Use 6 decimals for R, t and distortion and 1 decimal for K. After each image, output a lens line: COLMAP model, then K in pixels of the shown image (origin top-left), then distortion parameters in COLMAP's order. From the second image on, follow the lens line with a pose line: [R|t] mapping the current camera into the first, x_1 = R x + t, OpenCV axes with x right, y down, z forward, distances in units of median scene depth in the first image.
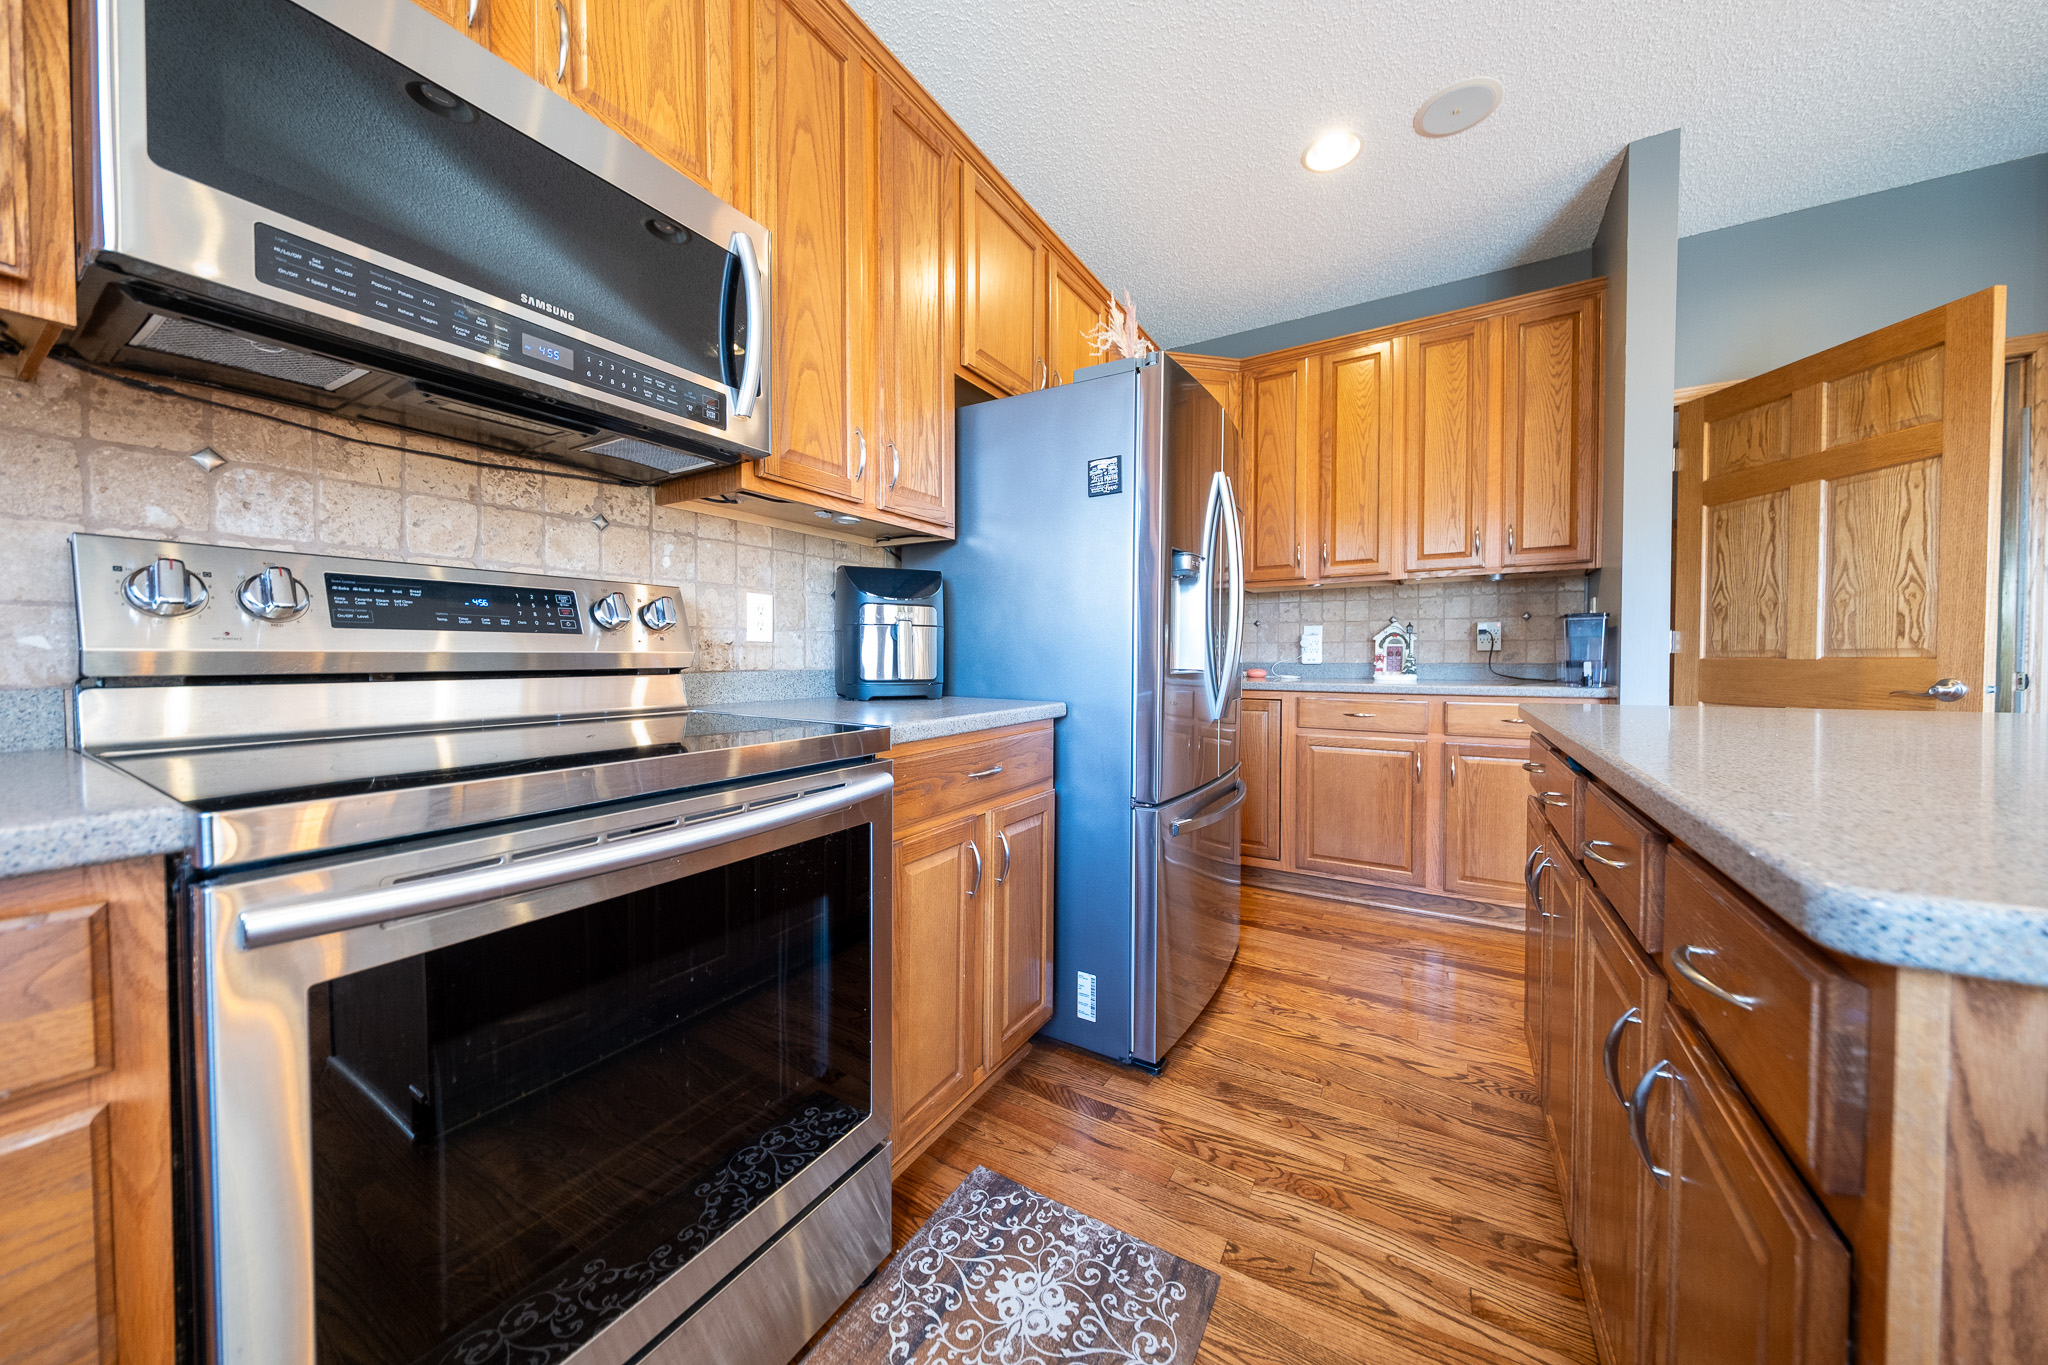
lens RADIAL K [[691.2, 0, 1016.4], [0, 691.2, 674.9], [0, 0, 1]] dist [-0.000421, -0.000250]
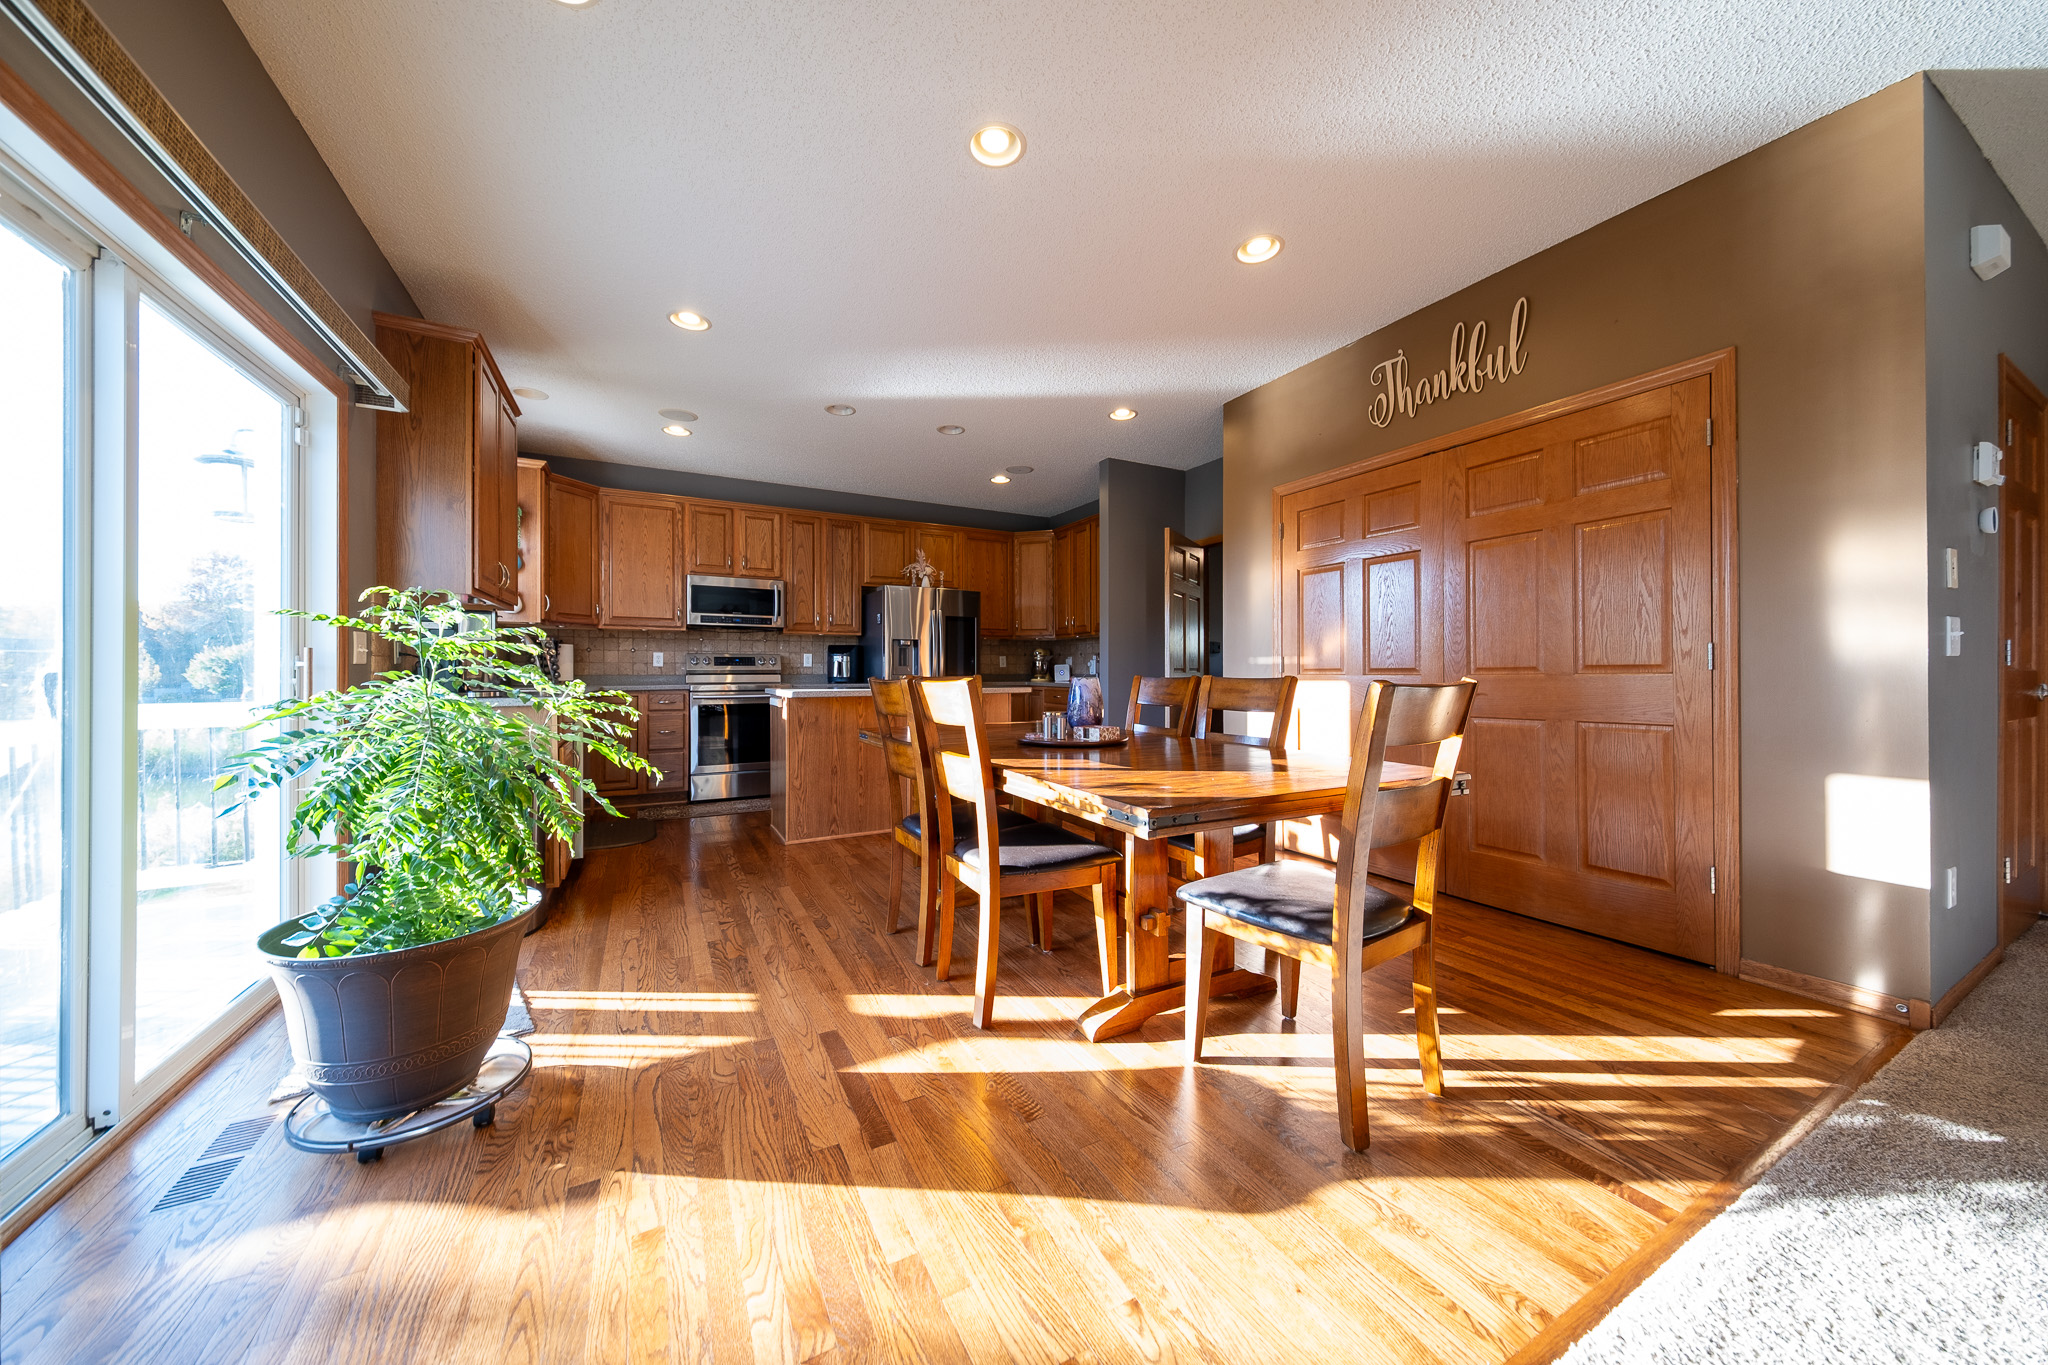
lens RADIAL K [[691.2, 0, 1028.0], [0, 691.2, 675.4], [0, 0, 1]] dist [-0.000421, -0.000250]
pose [[0.868783, 0.004353, -0.495174, 2.410149], [-0.013744, 0.999788, -0.015324, 0.038787], [0.495003, 0.020119, 0.868658, -1.590681]]
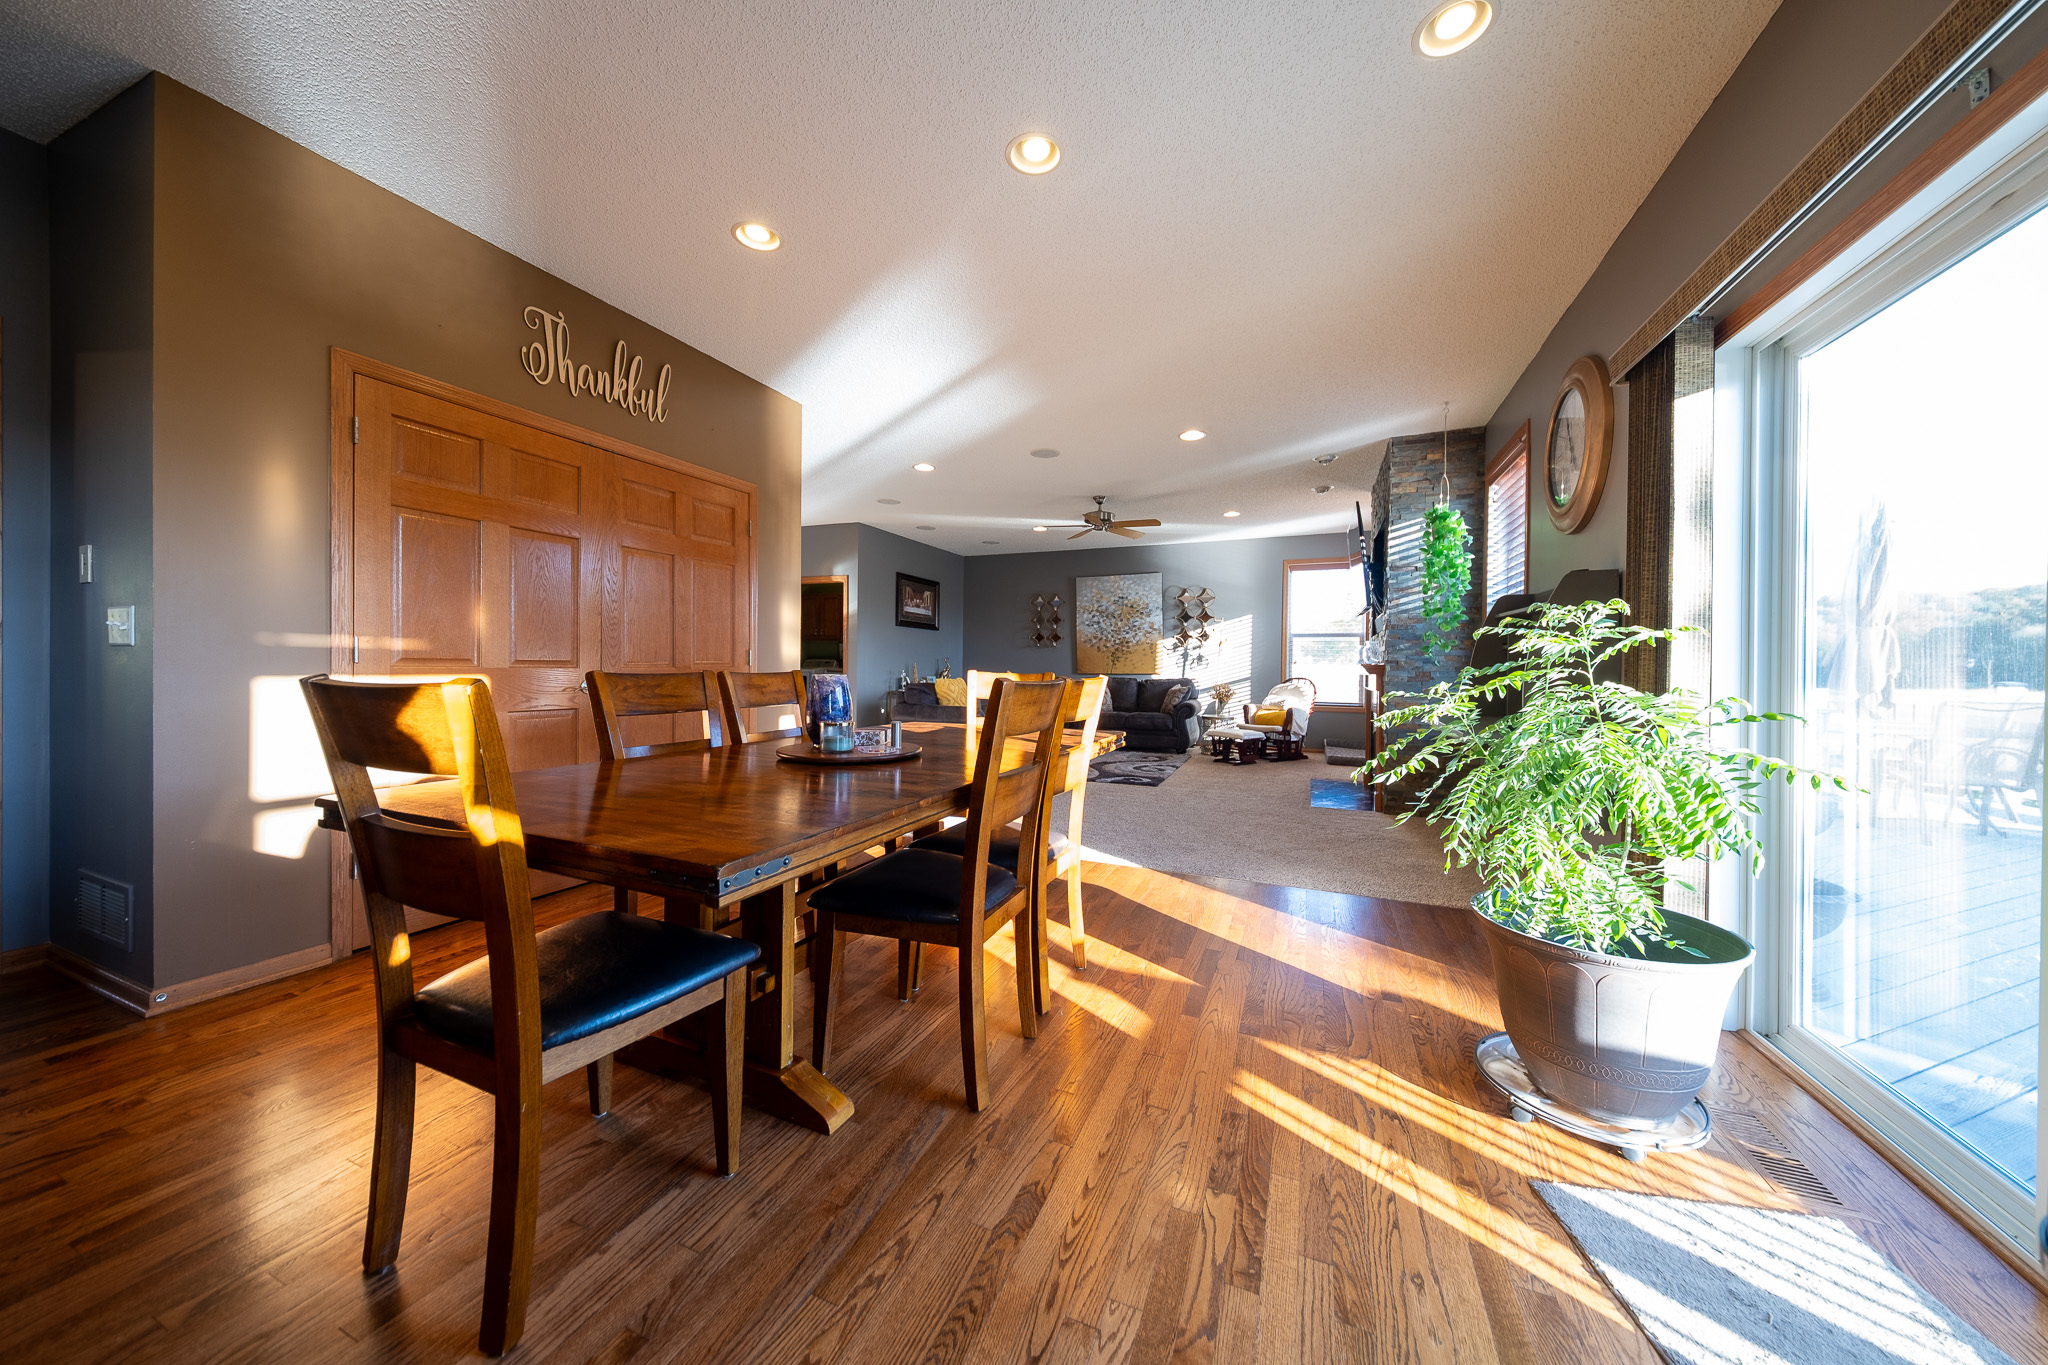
lens RADIAL K [[691.2, 0, 1019.6], [0, 691.2, 668.6], [0, 0, 1]] dist [-0.000421, -0.000250]
pose [[-0.153739, 0.003814, 0.988104, 0.483430], [0.015604, 0.999877, -0.001432, 0.016133], [-0.987988, 0.015198, -0.153780, -0.322397]]
